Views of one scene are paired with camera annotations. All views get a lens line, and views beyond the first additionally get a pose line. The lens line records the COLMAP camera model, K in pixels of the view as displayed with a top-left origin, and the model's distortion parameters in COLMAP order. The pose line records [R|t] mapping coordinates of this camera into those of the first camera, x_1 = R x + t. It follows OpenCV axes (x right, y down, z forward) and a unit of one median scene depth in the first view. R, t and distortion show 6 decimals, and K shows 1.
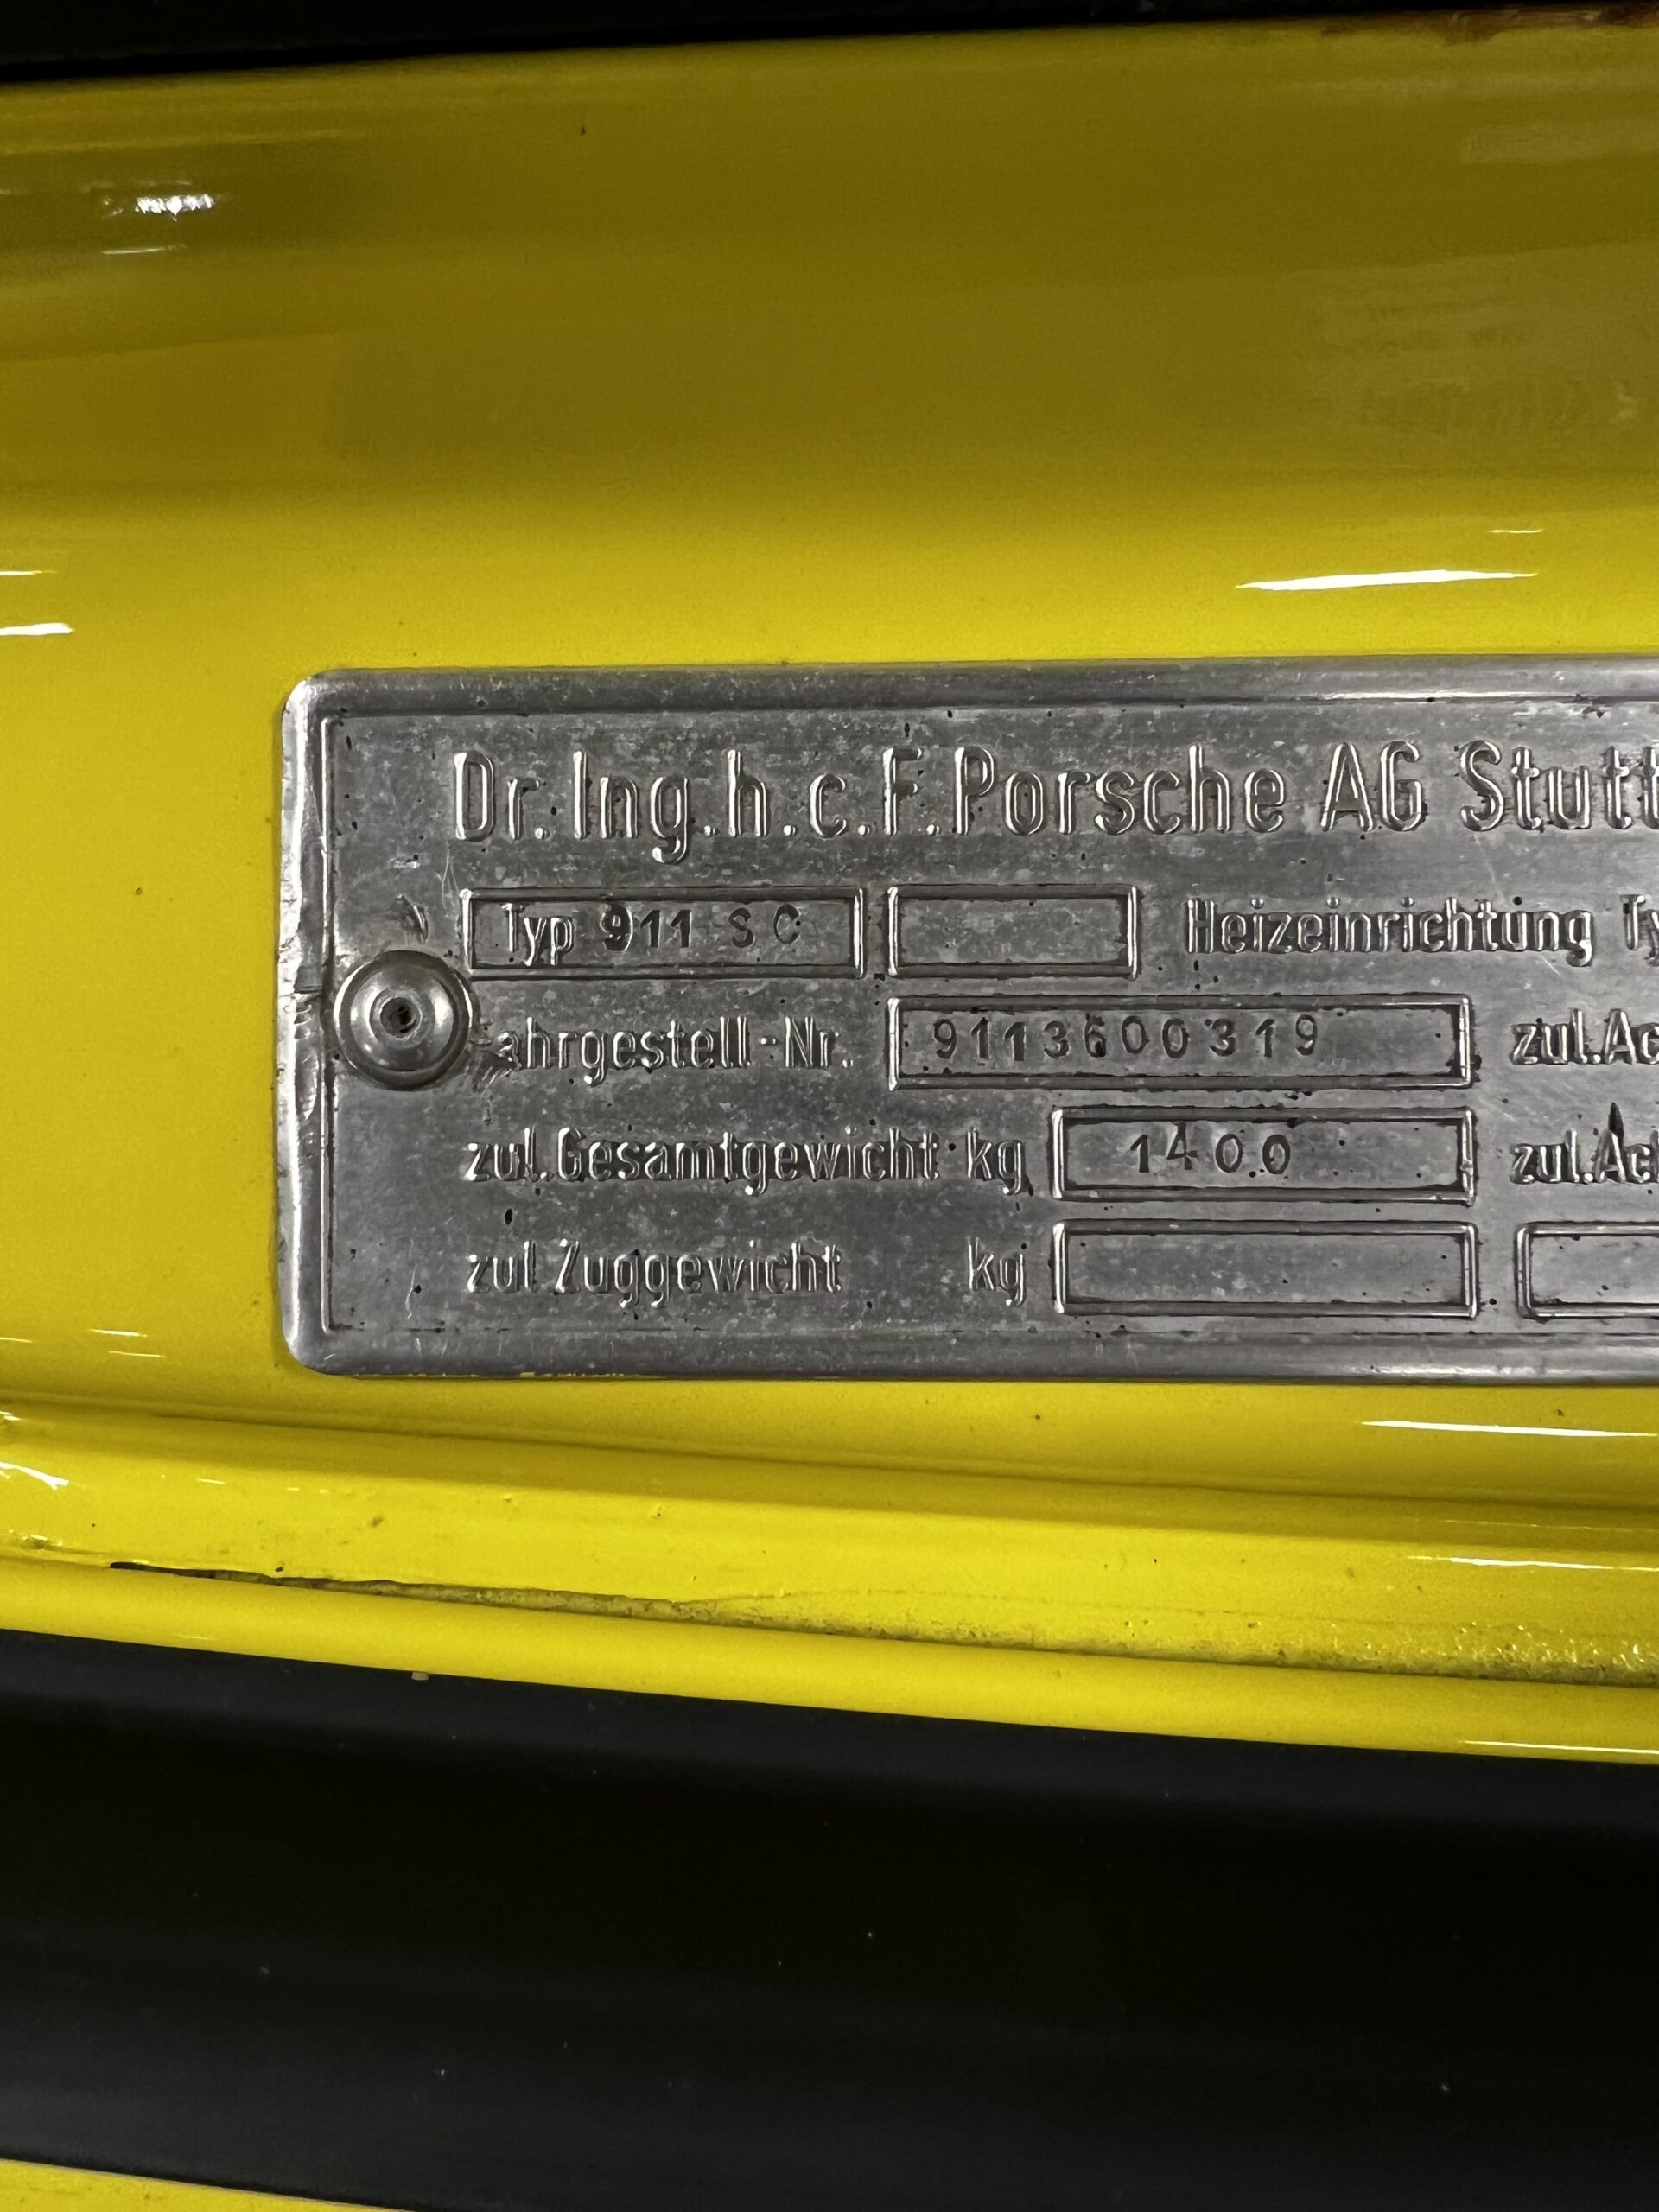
lens RADIAL K [[1667.5, 0, 649.4], [0, 1667.5, 1032.4], [0, 0, 1]] dist [0.044710, -0.064706]
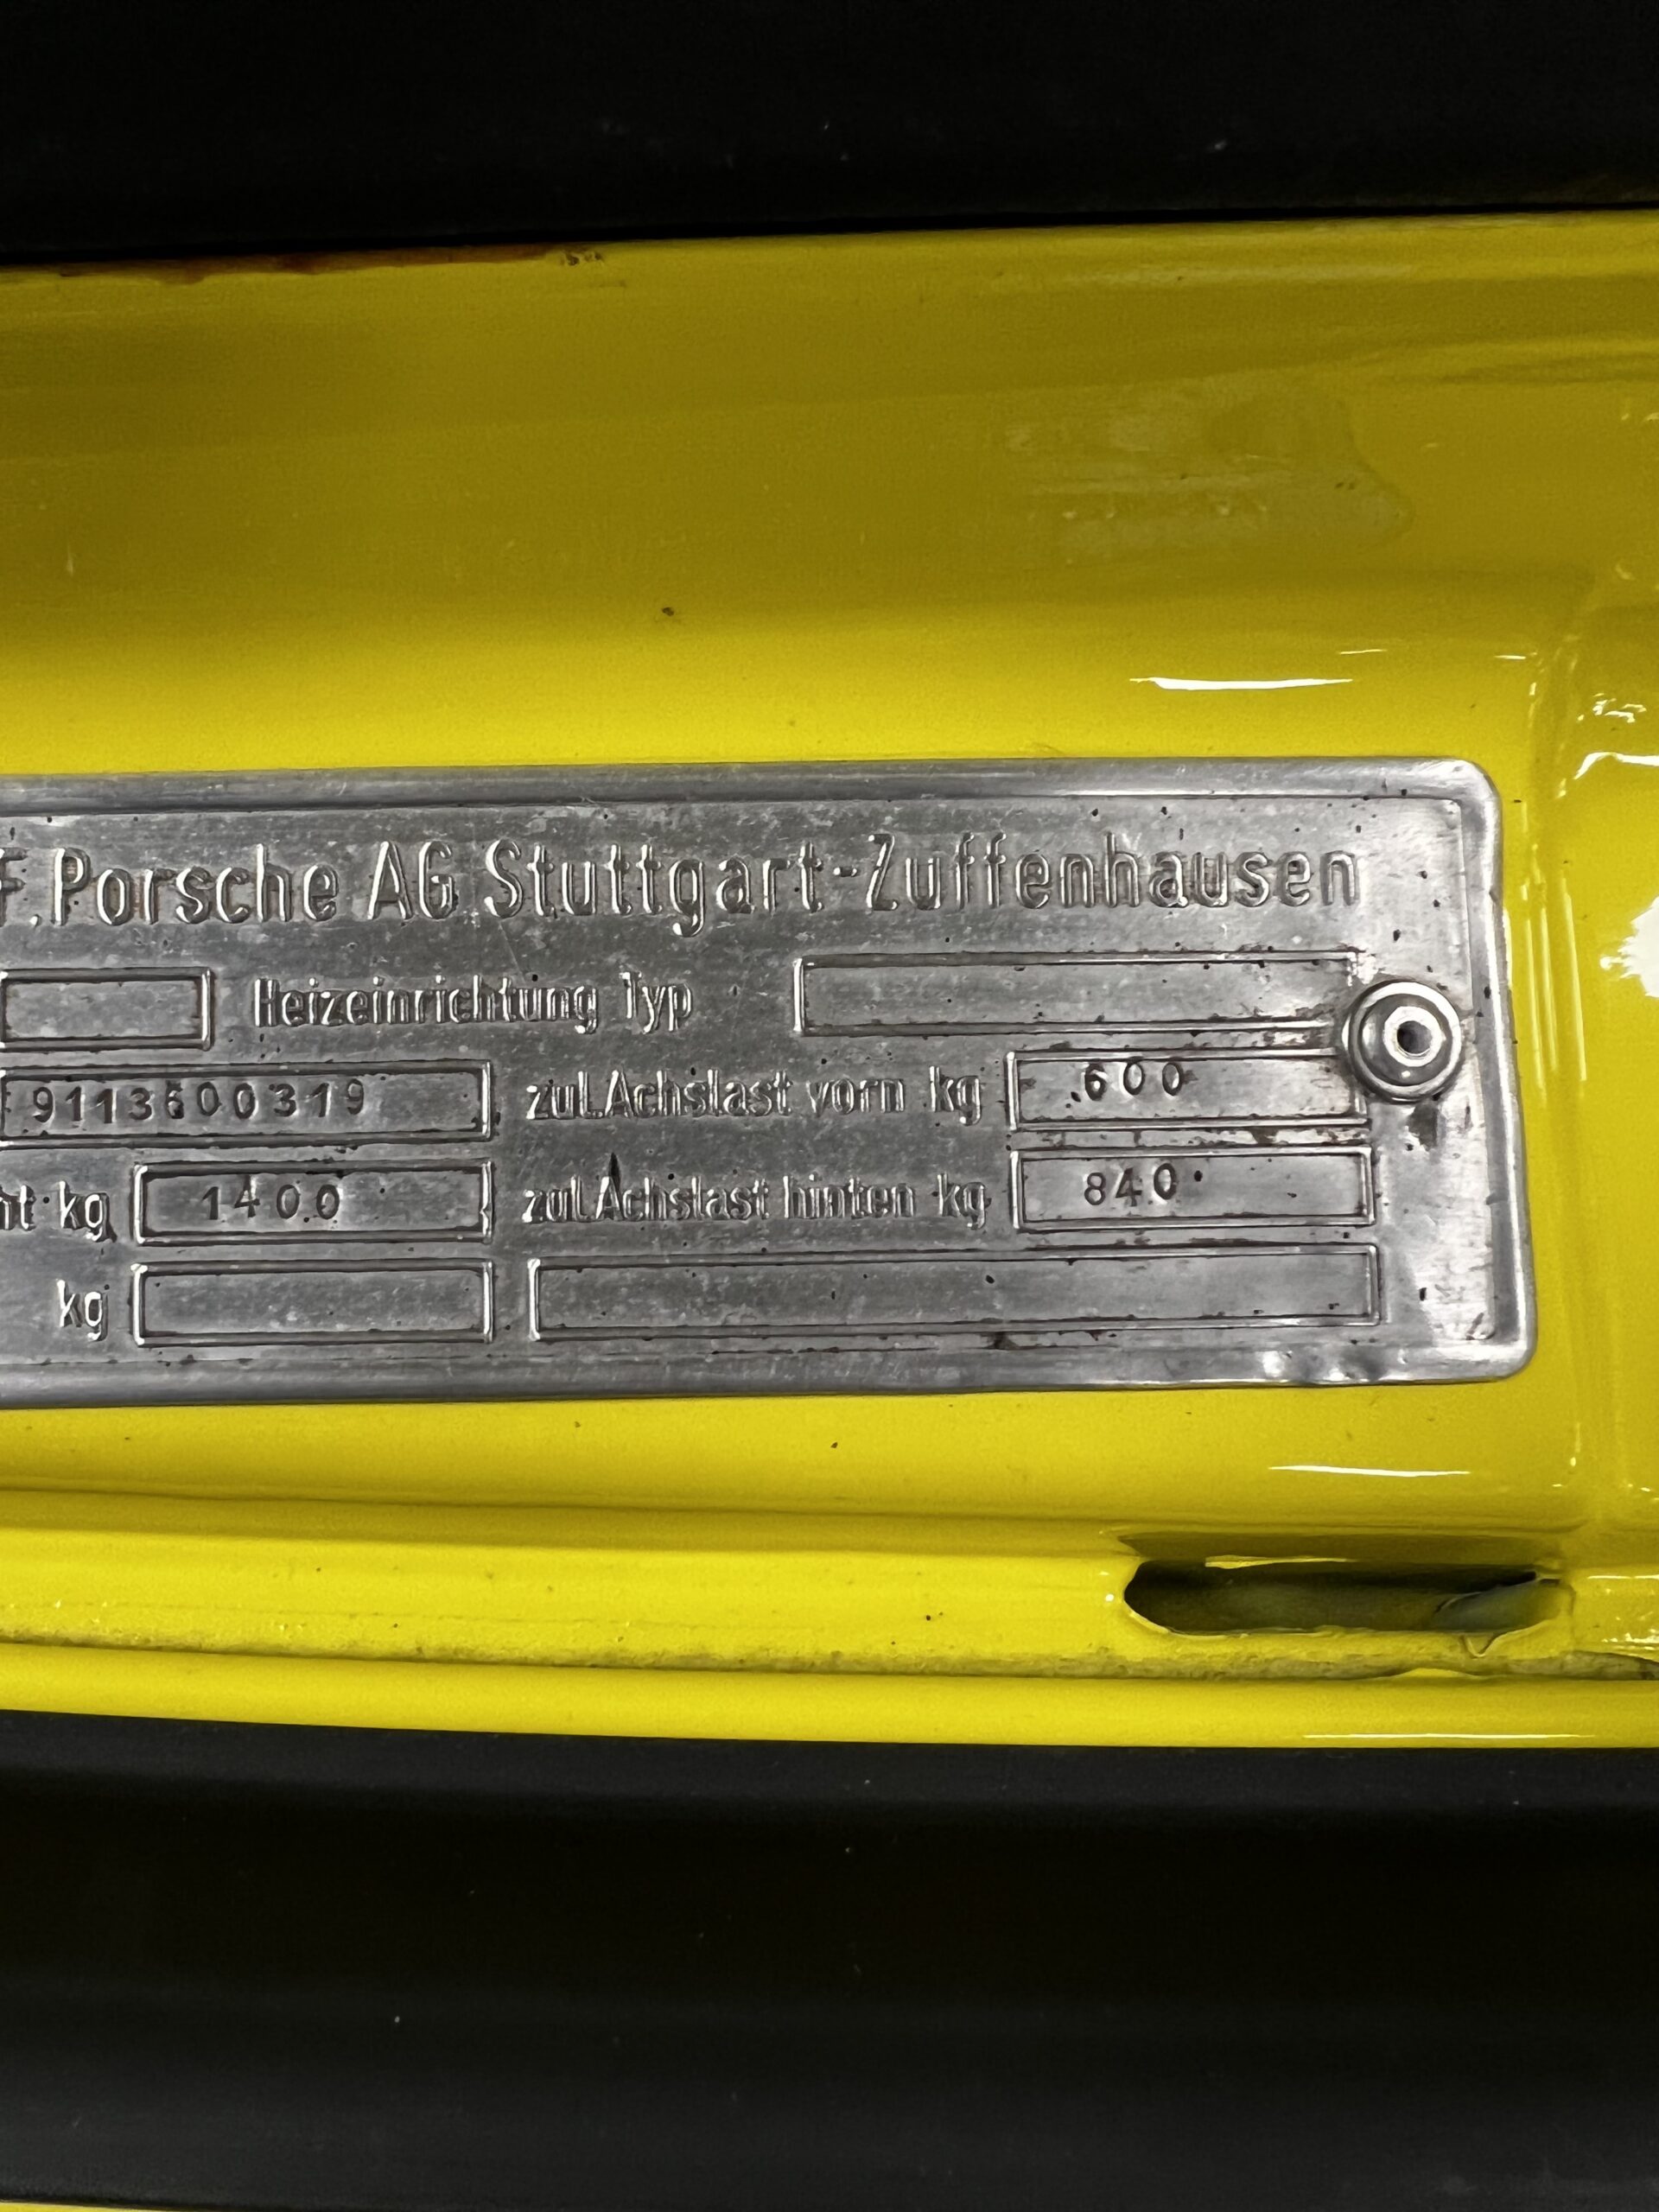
lens RADIAL K [[1667.5, 0, 607.1], [0, 1667.5, 1027.4], [0, 0, 1]] dist [0.044710, -0.064706]
pose [[0.997666, -0.013051, 0.067020, 0.483128], [0.015357, 0.999304, -0.034009, -0.004421], [-0.066529, 0.034959, 0.997172, -0.150473]]
